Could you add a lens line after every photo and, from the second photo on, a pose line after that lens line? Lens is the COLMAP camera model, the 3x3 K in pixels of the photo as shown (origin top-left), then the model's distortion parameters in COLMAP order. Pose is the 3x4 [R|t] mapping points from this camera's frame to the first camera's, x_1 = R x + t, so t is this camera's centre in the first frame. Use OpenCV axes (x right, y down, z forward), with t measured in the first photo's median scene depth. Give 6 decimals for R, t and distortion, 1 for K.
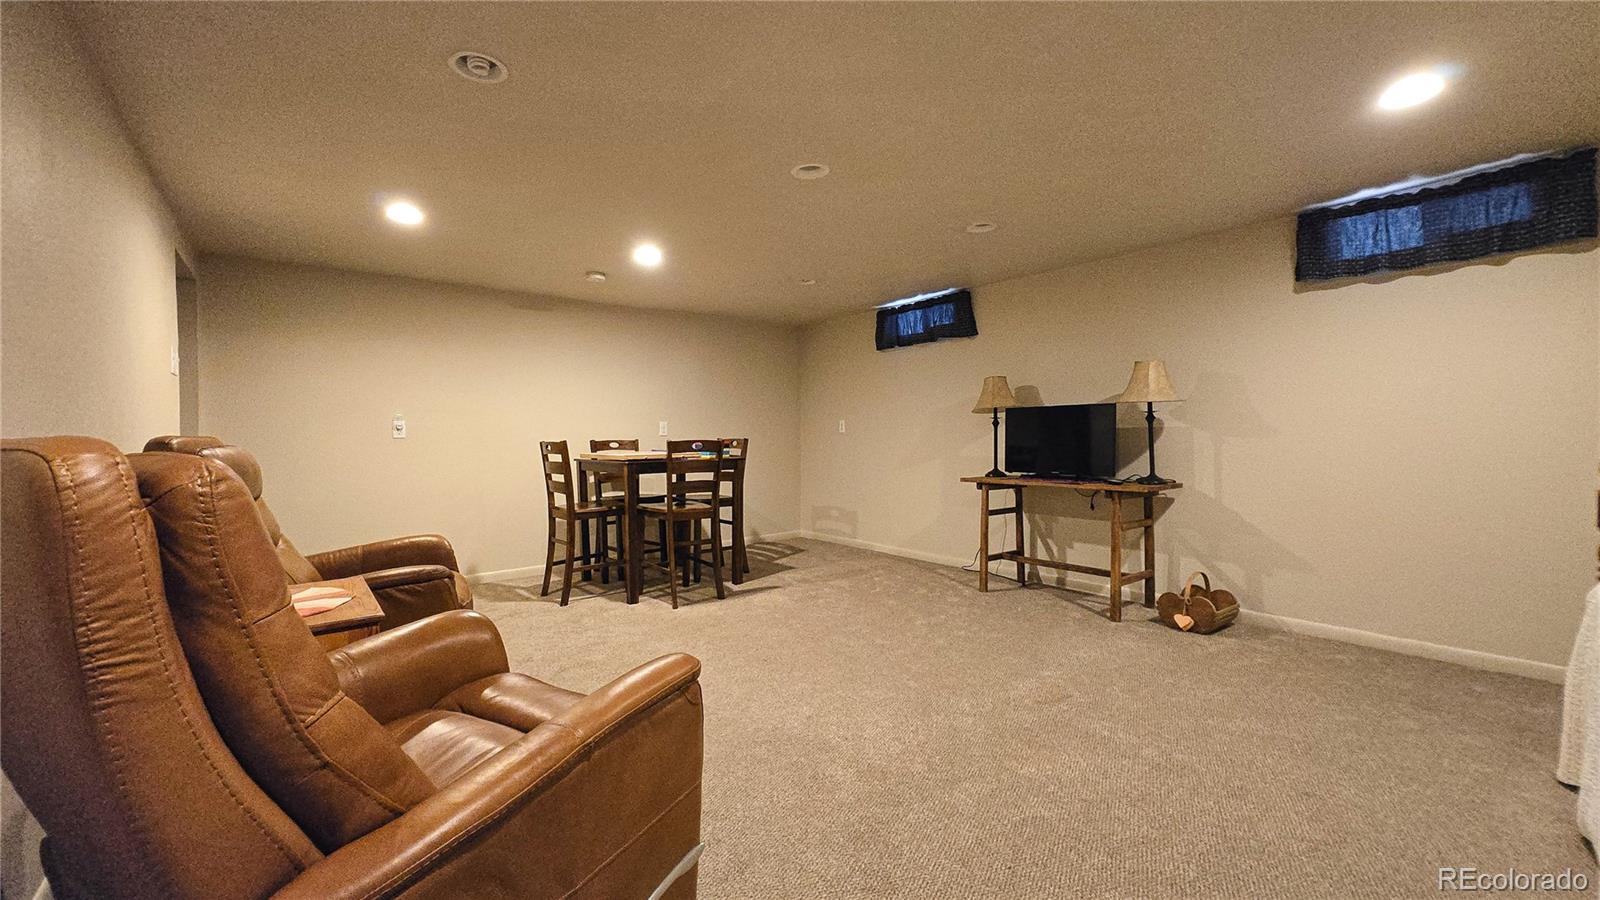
lens RADIAL K [[624.4, 0, 782.6], [0, 624.4, 444.1], [0, 0, 1]] dist [-0.000468, -0.000177]
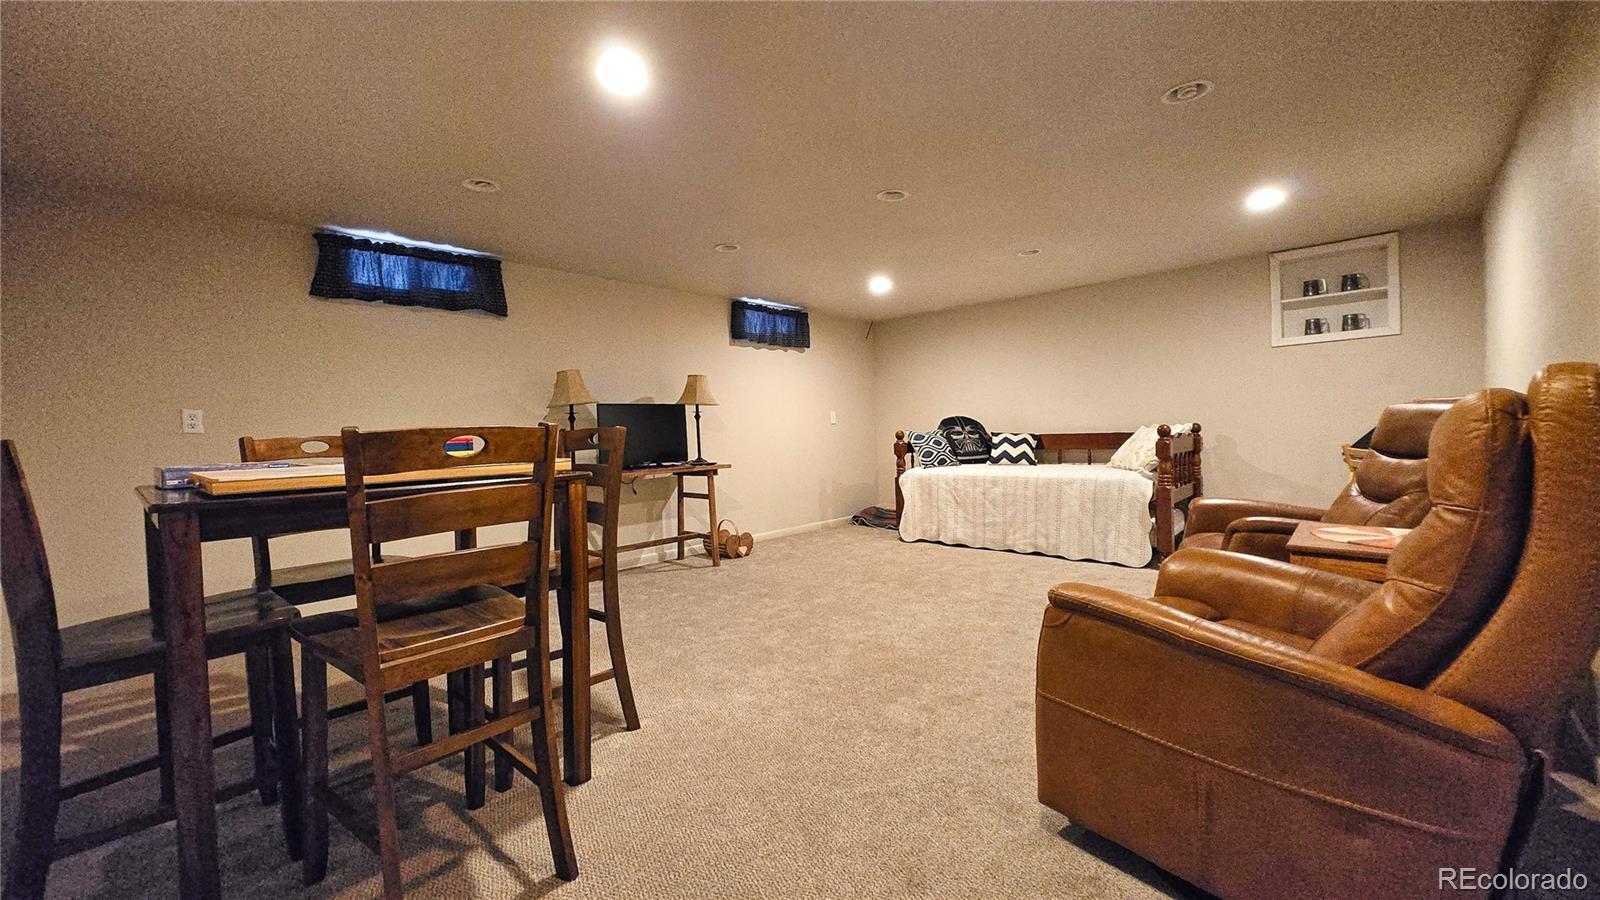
lens RADIAL K [[624.4, 0, 782.6], [0, 624.4, 444.1], [0, 0, 1]] dist [-0.000468, -0.000177]
pose [[-0.123666, -0.009979, 0.992274, -0.630025], [0.036358, 0.999232, 0.014580, 0.003592], [-0.991658, 0.037880, -0.123209, 0.778911]]
